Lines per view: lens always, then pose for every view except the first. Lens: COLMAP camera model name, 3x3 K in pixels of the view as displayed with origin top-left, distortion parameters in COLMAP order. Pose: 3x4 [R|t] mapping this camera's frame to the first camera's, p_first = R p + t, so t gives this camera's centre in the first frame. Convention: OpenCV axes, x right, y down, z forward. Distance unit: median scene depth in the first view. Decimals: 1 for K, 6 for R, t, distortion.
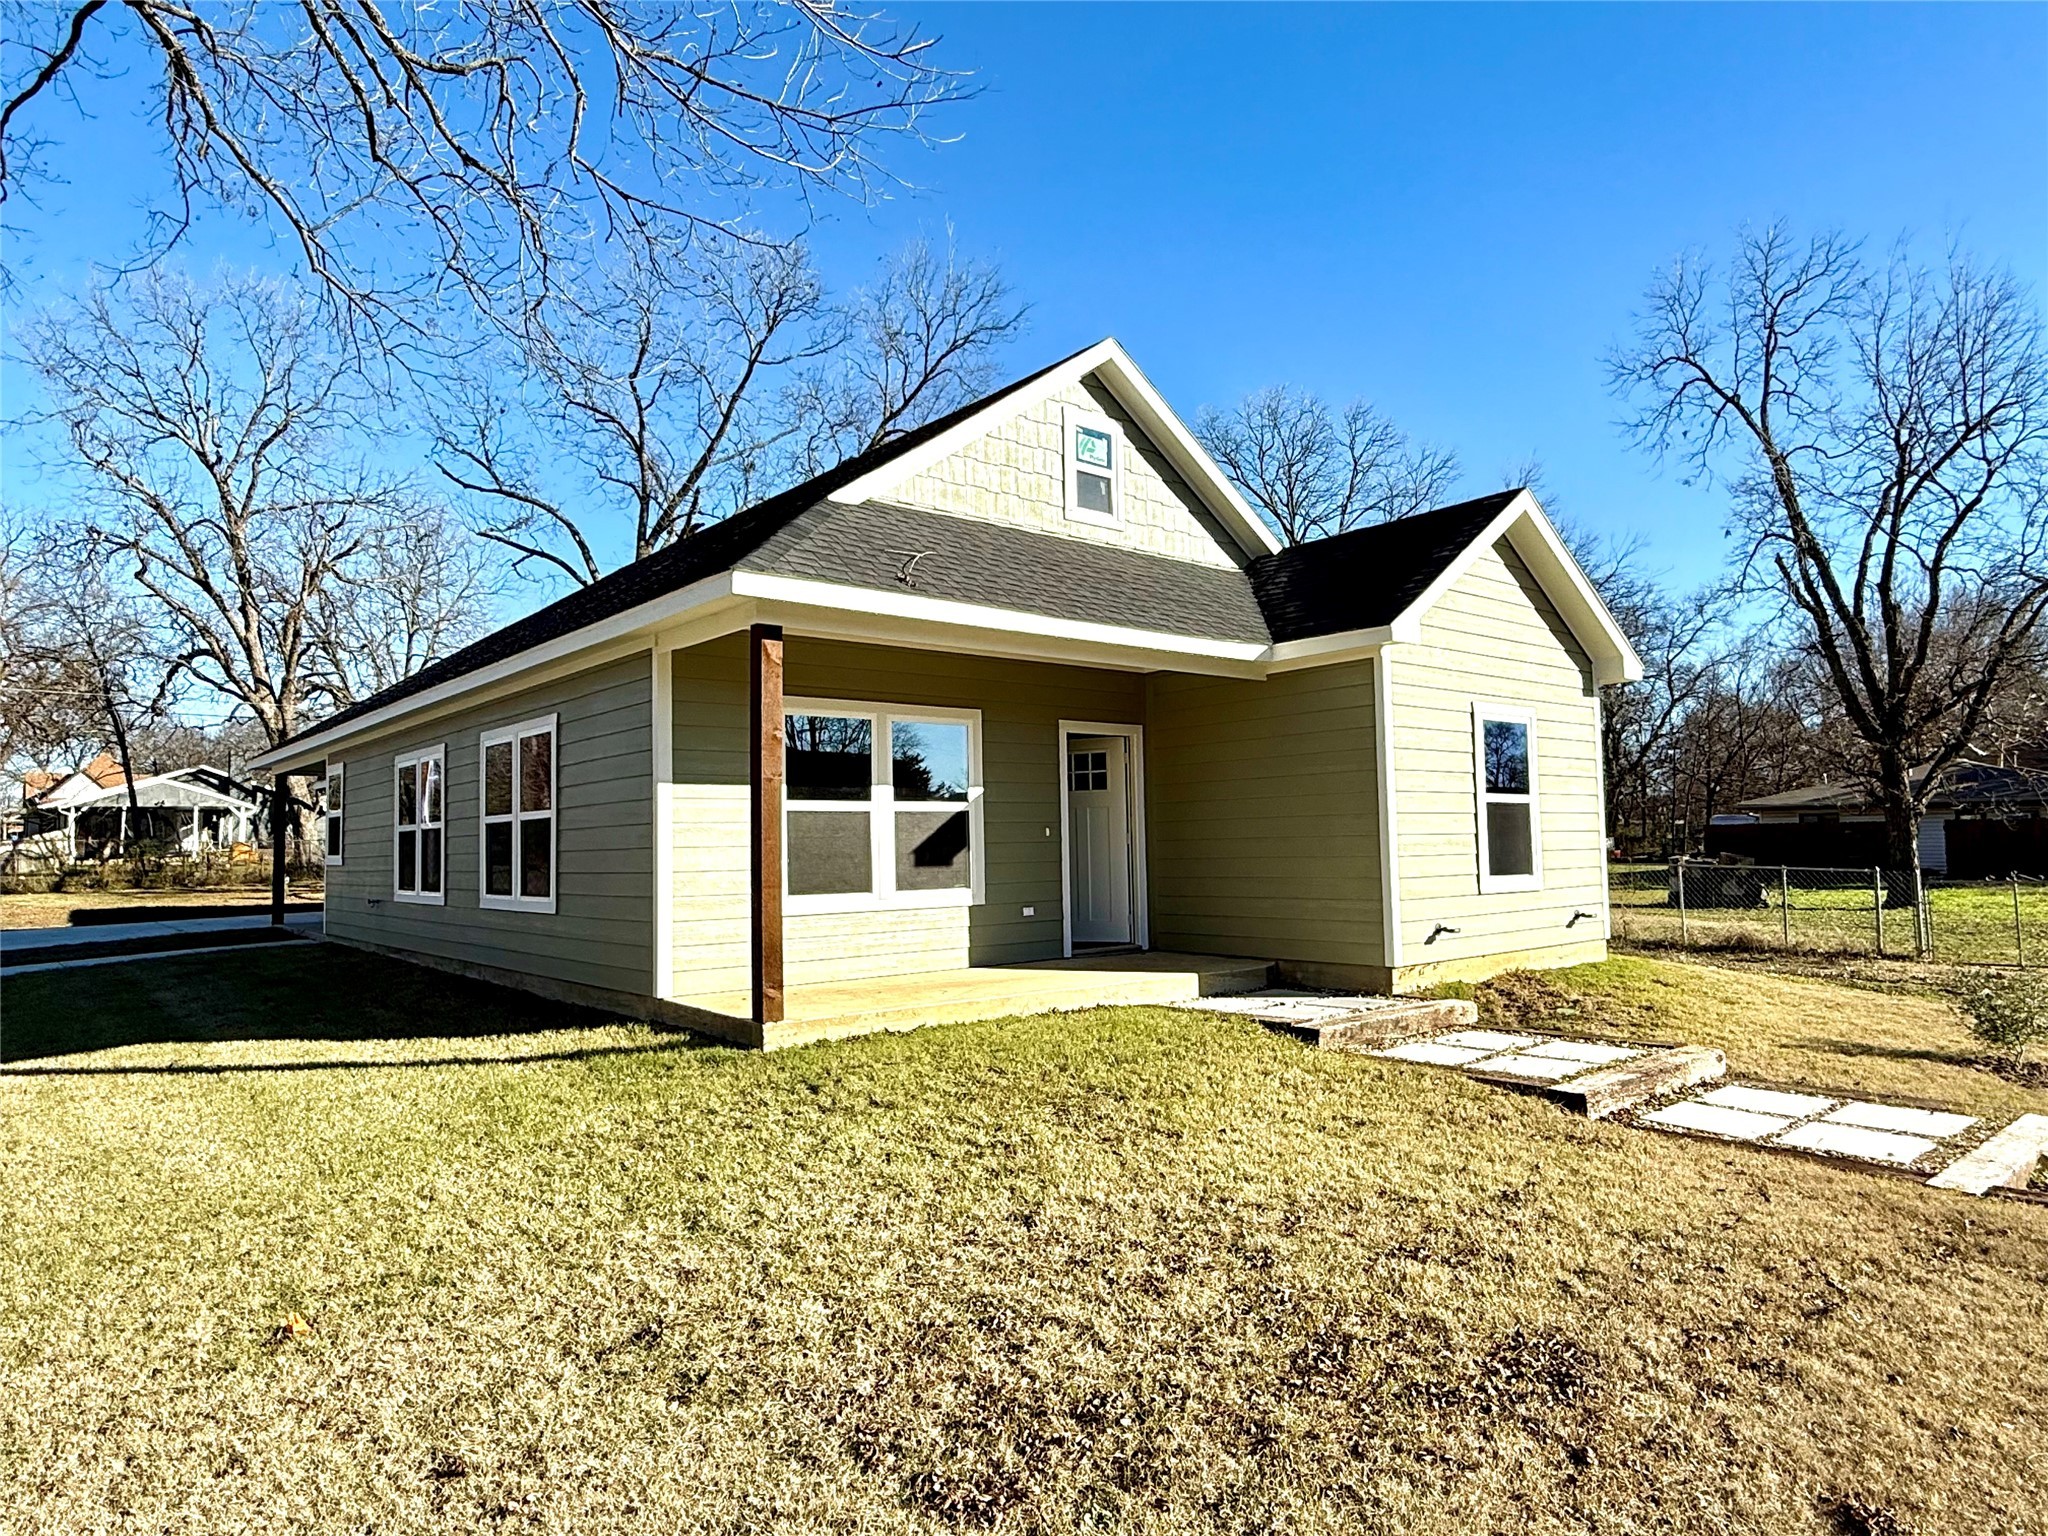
lens RADIAL K [[1225.0, 0, 1024.0], [0, 1225.0, 768.0], [0, 0, 1]] dist [0.003463, -0.001688]
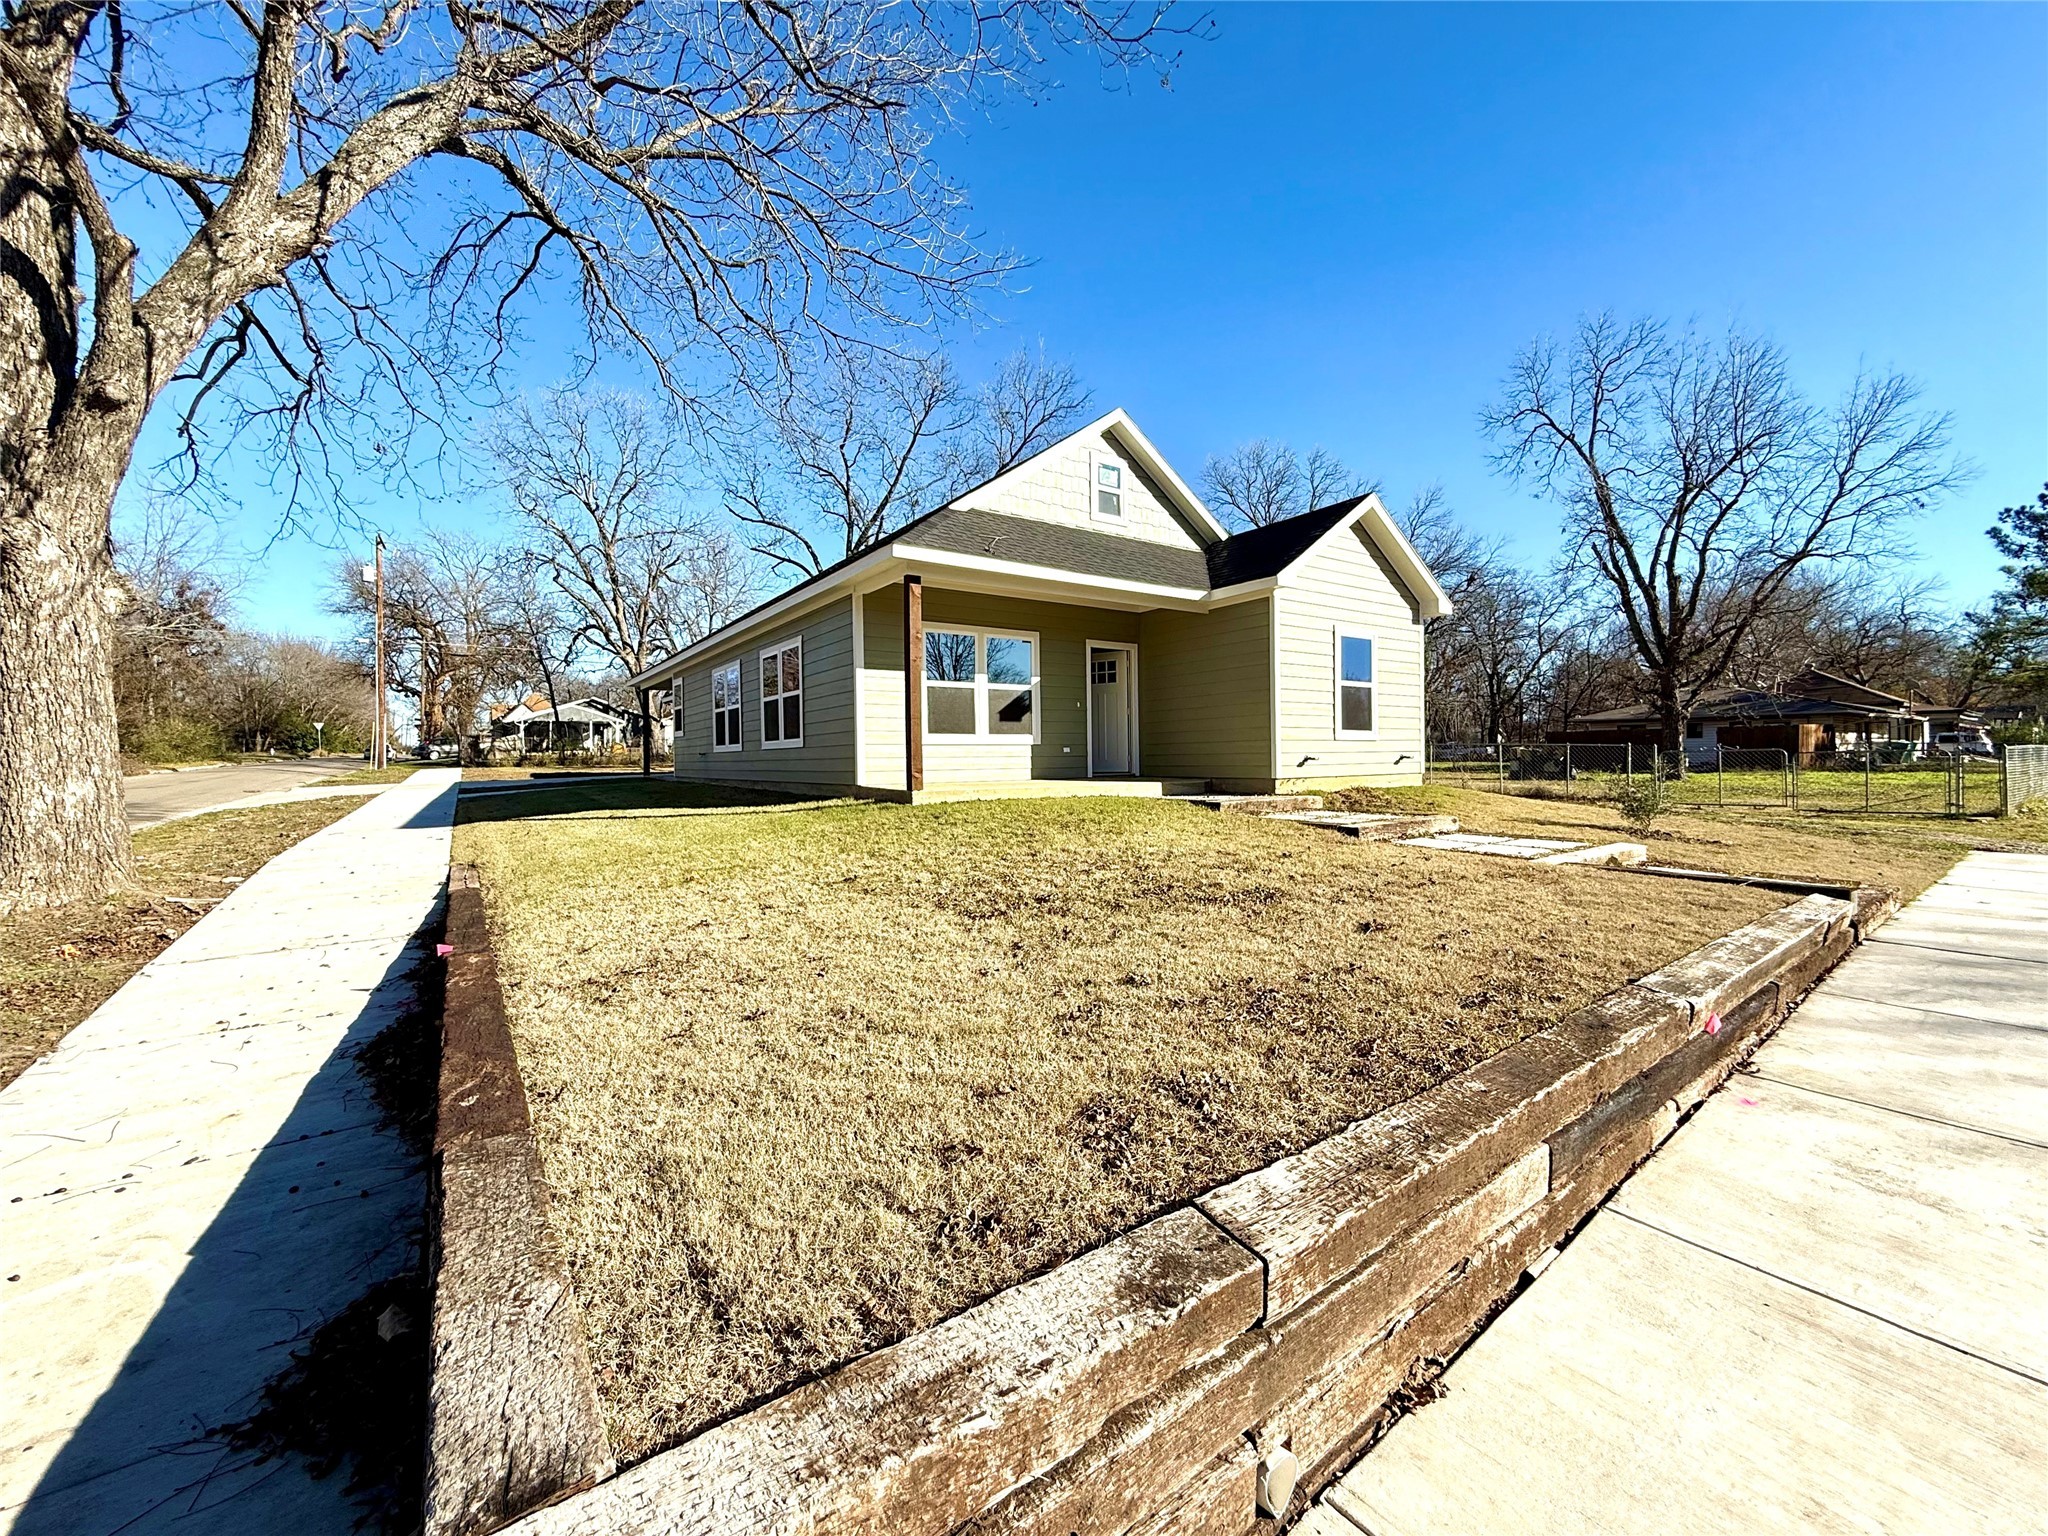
lens RADIAL K [[817.4, 0, 1018.0], [0, 817.4, 767.6], [0, 0, 1]] dist [0.001369, -0.000006]
pose [[0.994660, 0.007852, -0.102903, 0.039101], [-0.000767, 0.997636, 0.068715, 0.045095], [0.103199, -0.068269, 0.992315, -0.112572]]
